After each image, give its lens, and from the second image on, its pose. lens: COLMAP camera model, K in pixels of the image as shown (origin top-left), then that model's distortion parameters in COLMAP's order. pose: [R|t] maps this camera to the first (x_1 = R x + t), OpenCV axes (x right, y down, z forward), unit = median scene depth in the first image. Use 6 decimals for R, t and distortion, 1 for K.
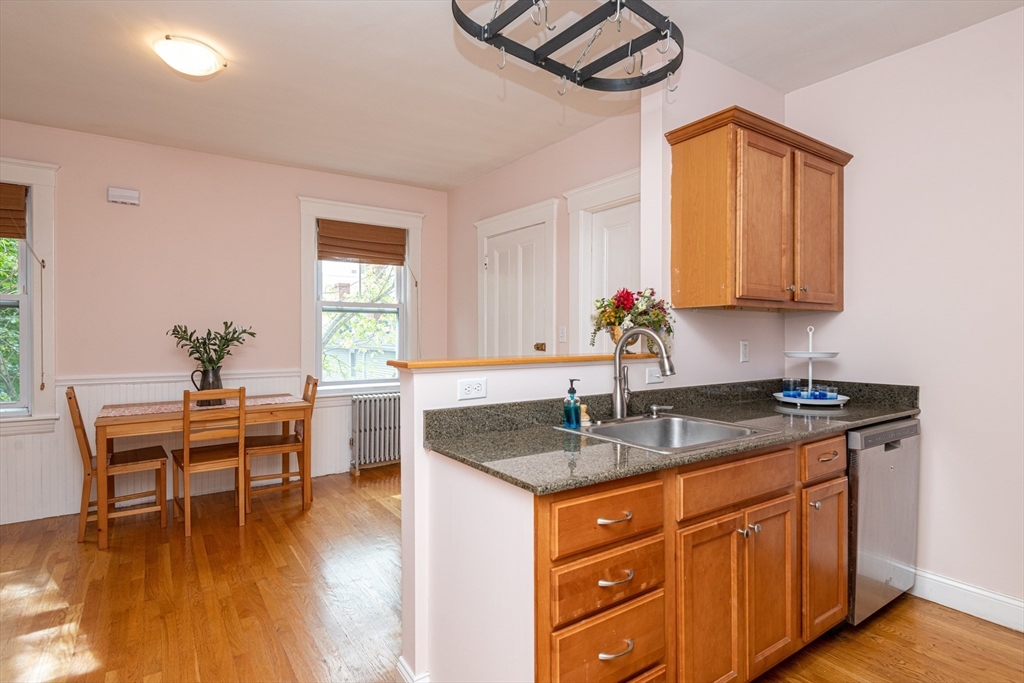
lens RADIAL K [[525.2, 0, 508.2], [0, 525.2, 341.5], [0, 0, 1]] dist [-0.002847, -0.002276]
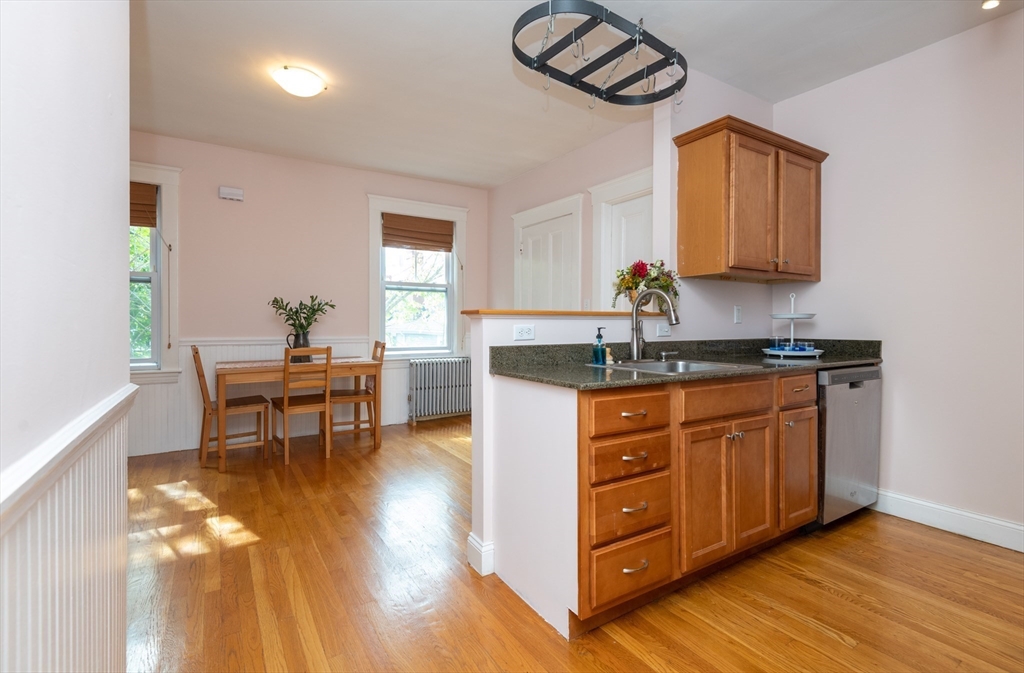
lens RADIAL K [[473.3, 0, 513.6], [0, 473.3, 329.3], [0, 0, 1]] dist [0.009196, -0.006541]
pose [[0.999339, 0.002600, -0.036266, -0.039734], [-0.002558, 0.999996, 0.001225, 0.061324], [0.036269, -0.001131, 0.999341, -0.148686]]
